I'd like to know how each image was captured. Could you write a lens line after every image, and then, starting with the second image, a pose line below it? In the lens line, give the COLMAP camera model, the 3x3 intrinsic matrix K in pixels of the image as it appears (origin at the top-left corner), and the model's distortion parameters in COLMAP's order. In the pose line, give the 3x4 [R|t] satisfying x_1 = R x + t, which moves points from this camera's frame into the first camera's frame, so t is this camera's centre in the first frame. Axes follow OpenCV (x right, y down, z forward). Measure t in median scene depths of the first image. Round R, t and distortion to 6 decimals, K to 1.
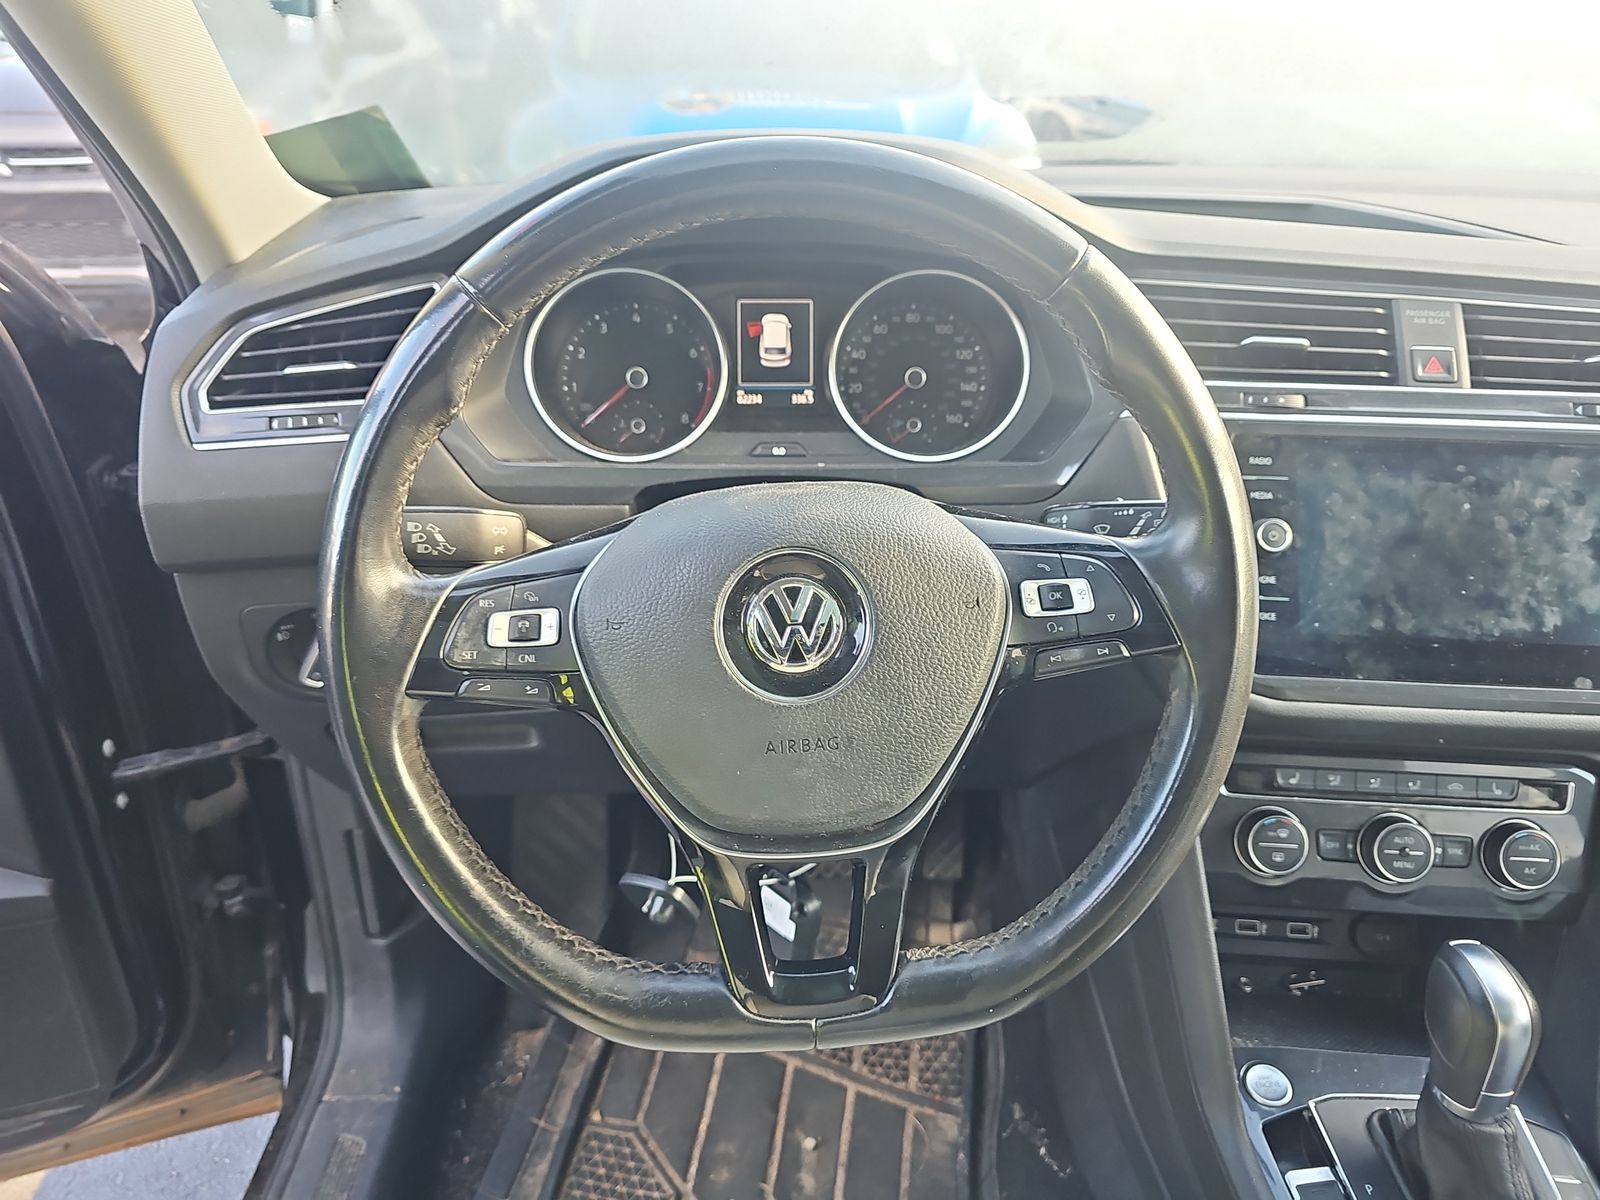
lens RADIAL K [[1107.8, 0, 800.0], [0, 1107.8, 600.0], [0, 0, 1]] dist [0.003700, 0.001462]
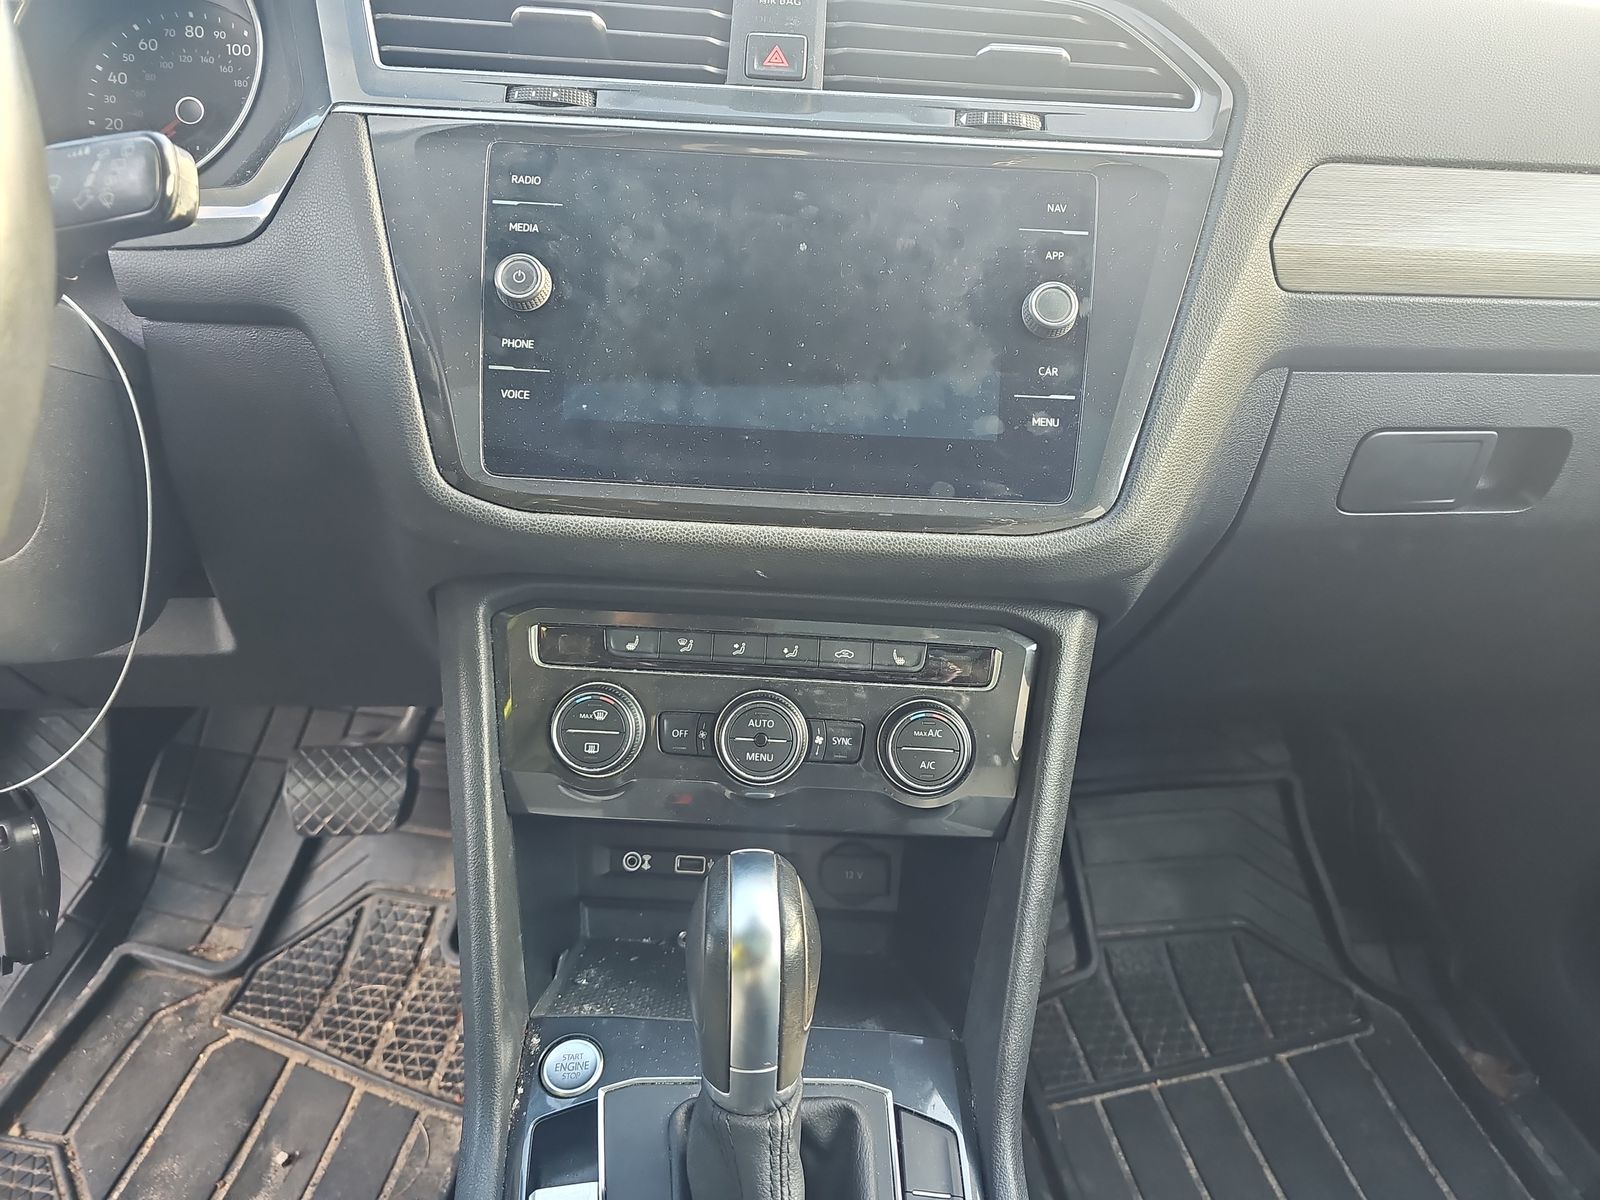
lens RADIAL K [[1144.9, 0, 800.0], [0, 1144.9, 600.0], [0, 0, 1]] dist [-0.003185, 0.007999]
pose [[0.998252, 0.008383, 0.058506, 0.525767], [-0.008468, 0.999963, 0.001202, 0.134230], [-0.058494, -0.001695, 0.998286, 0.247875]]
